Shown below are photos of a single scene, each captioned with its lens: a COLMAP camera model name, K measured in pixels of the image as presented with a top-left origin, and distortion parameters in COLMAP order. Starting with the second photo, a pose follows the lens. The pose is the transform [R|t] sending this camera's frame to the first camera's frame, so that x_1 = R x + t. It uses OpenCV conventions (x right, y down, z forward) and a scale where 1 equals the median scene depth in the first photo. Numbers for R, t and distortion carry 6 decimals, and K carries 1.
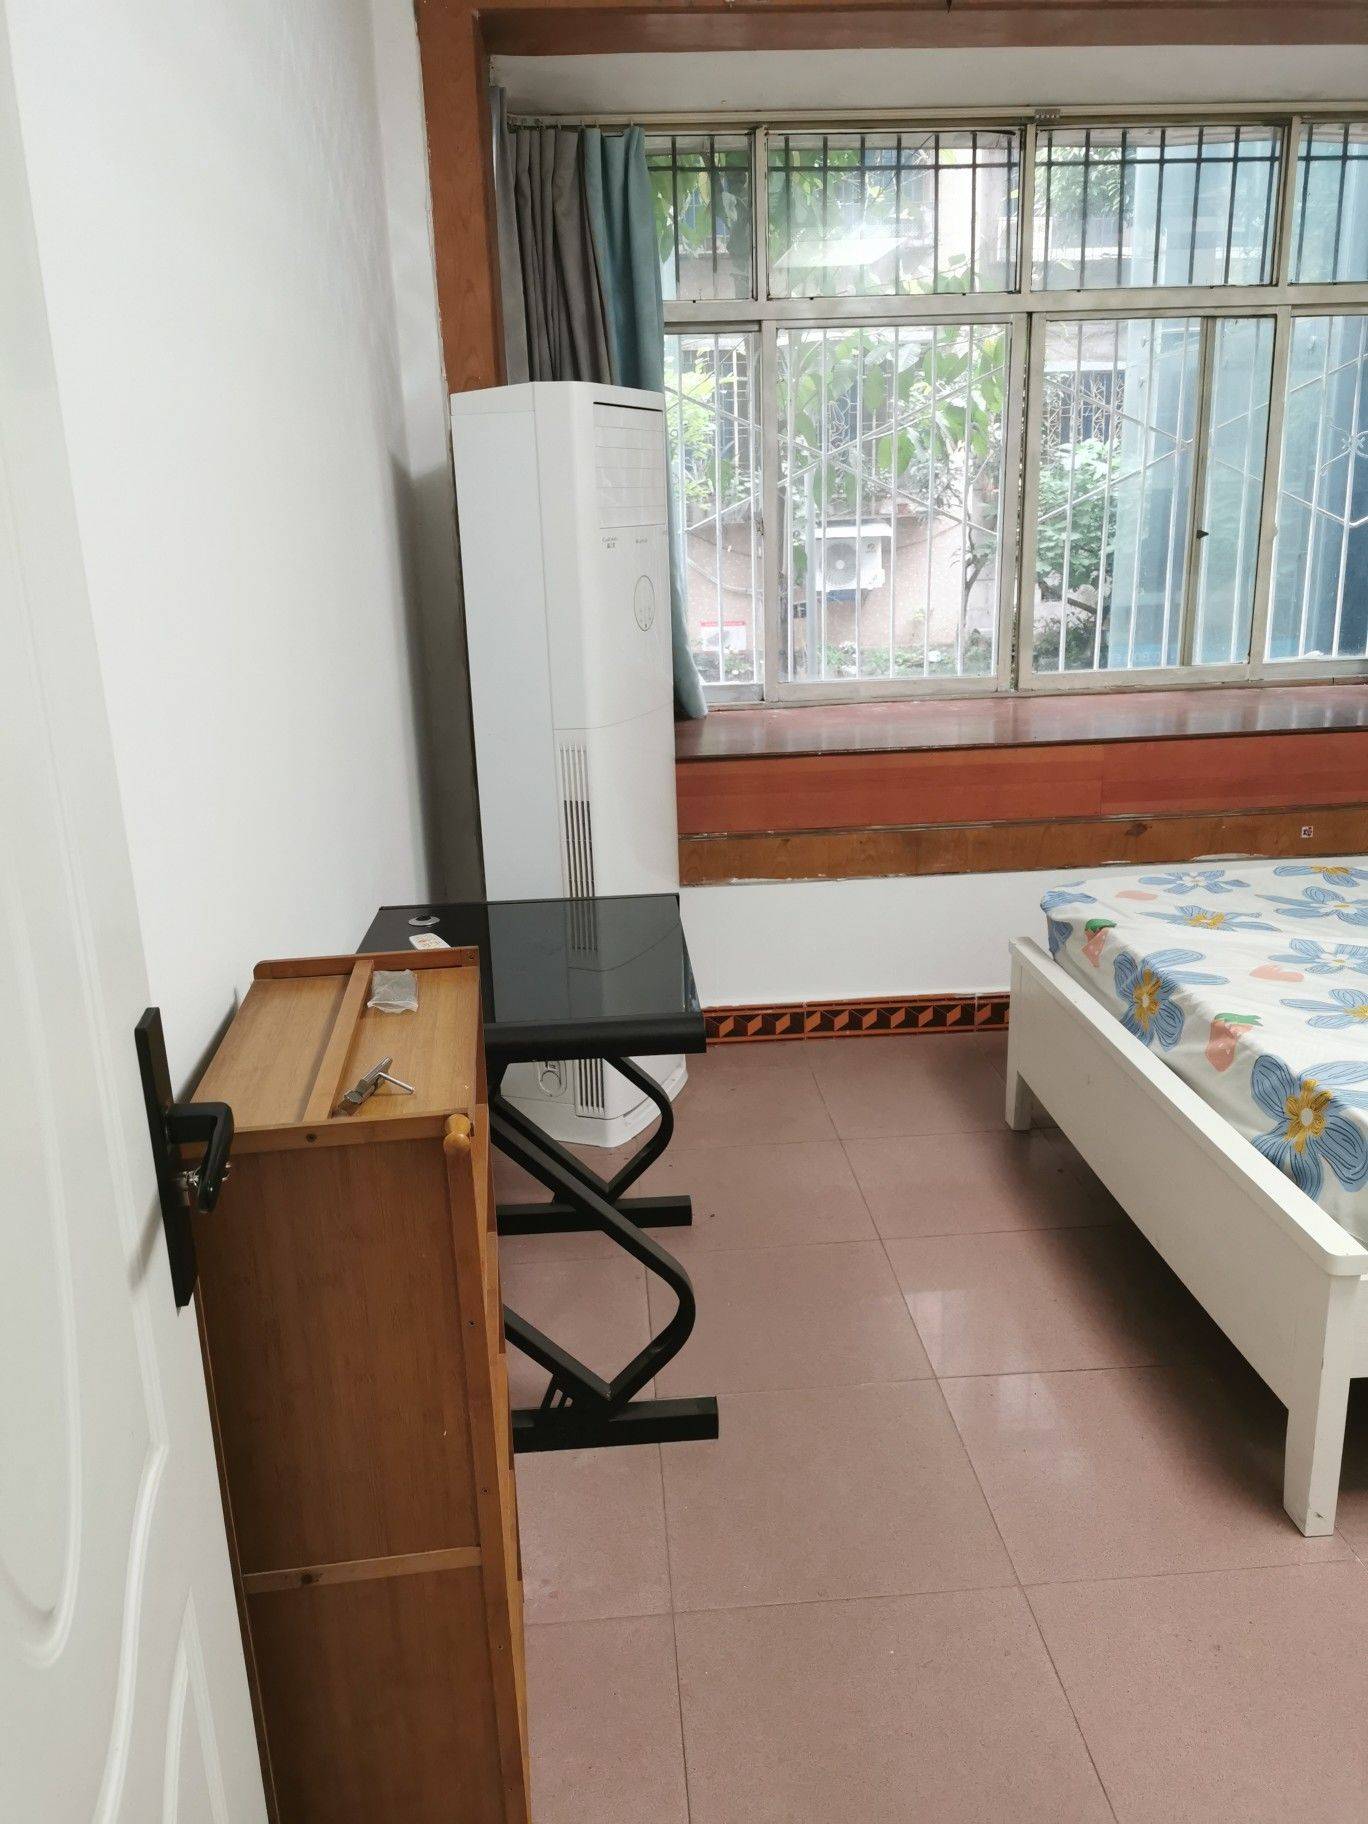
lens RADIAL K [[1438.4, 0, 690.3], [0, 1438.4, 922.6], [0, 0, 1]] dist [0.051859, -0.064197]
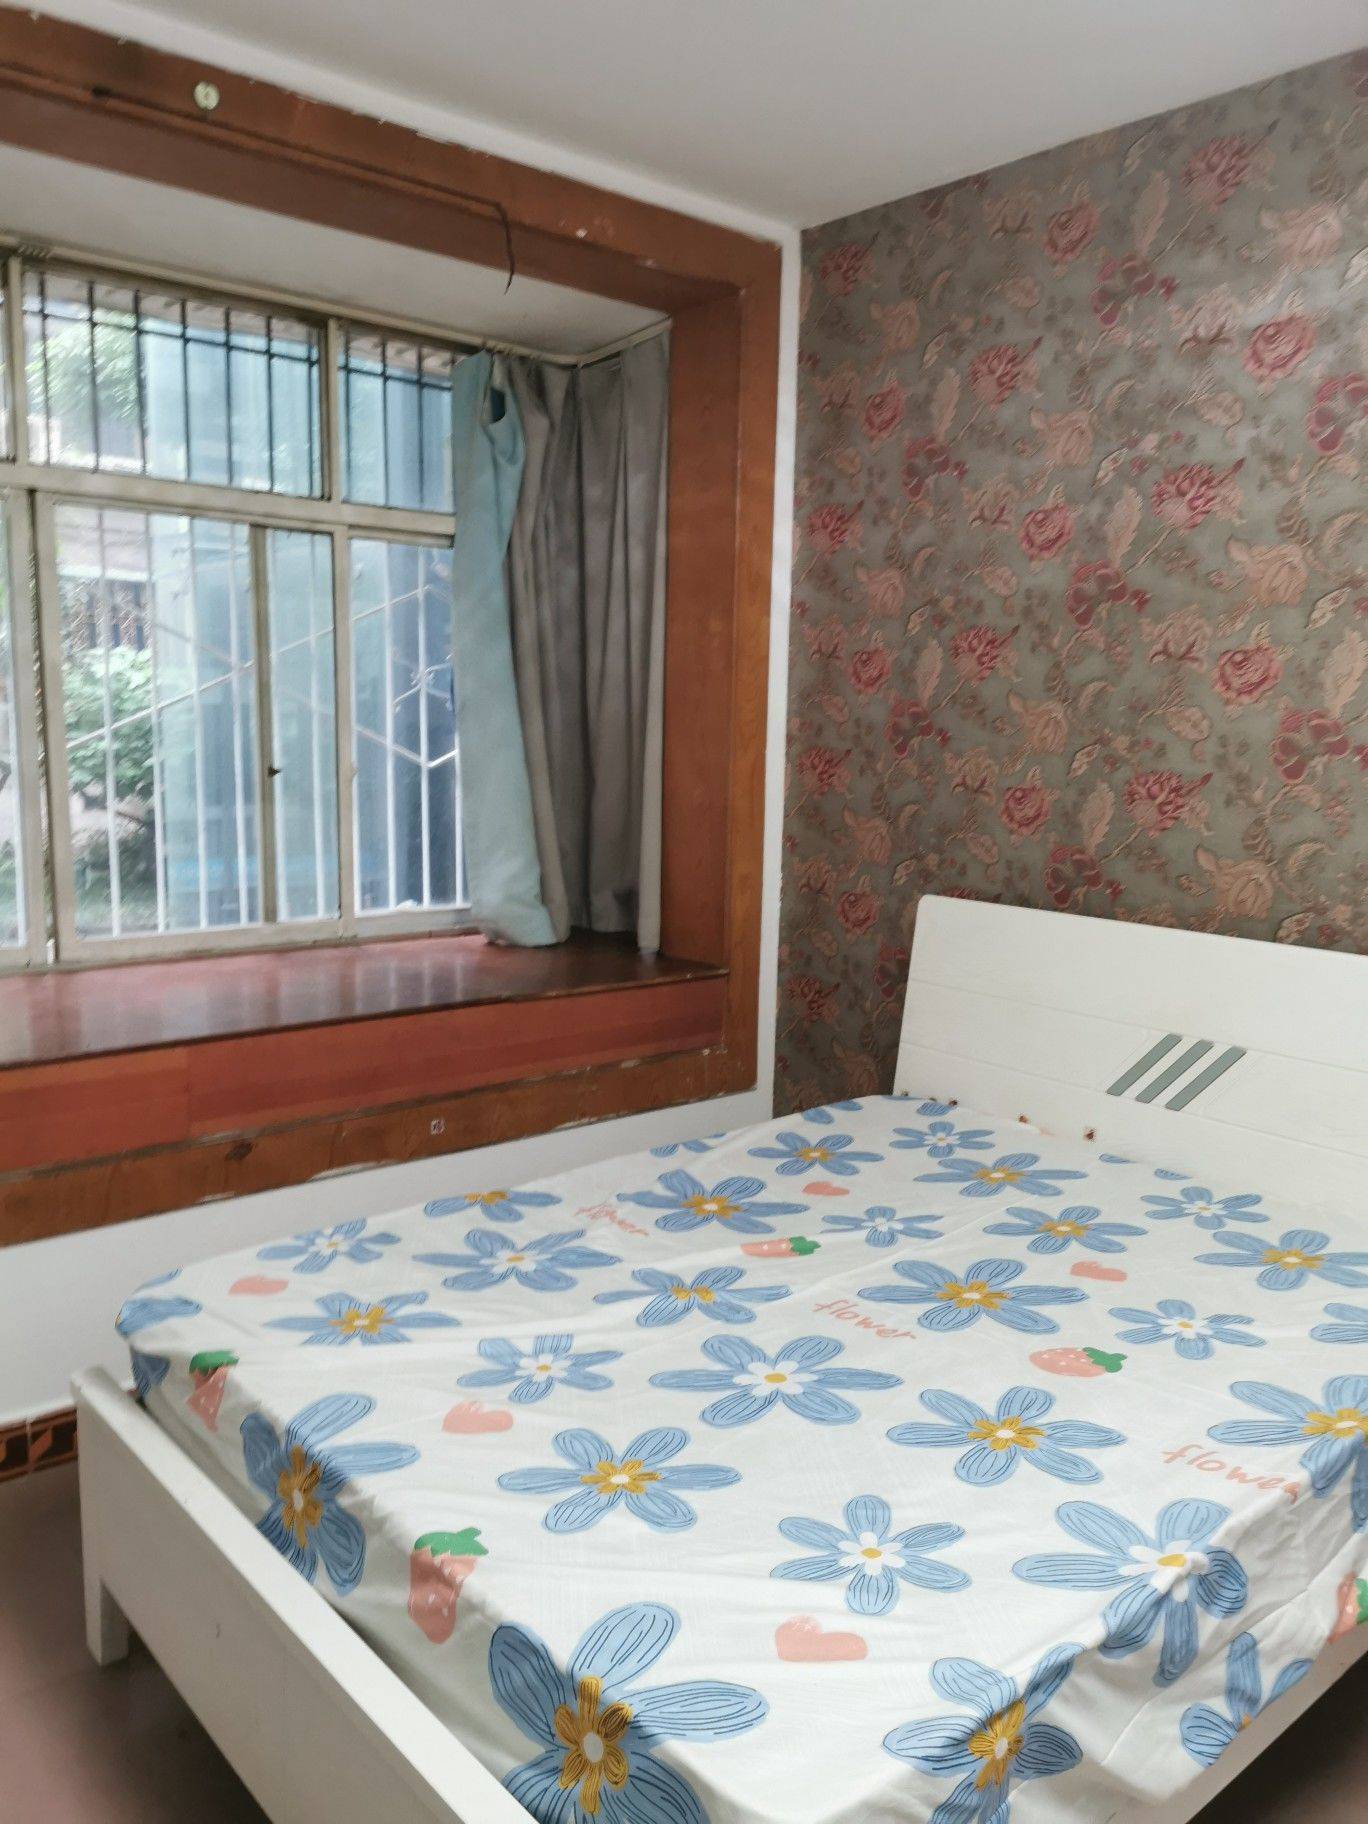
lens RADIAL K [[1438.4, 0, 691.5], [0, 1438.4, 967.6], [0, 0, 1]] dist [0.051859, -0.064197]
pose [[0.809271, -0.050704, 0.585243, 0.058402], [0.114081, 0.990866, -0.071905, -0.078067], [-0.576251, 0.124956, 0.807664, 0.225678]]
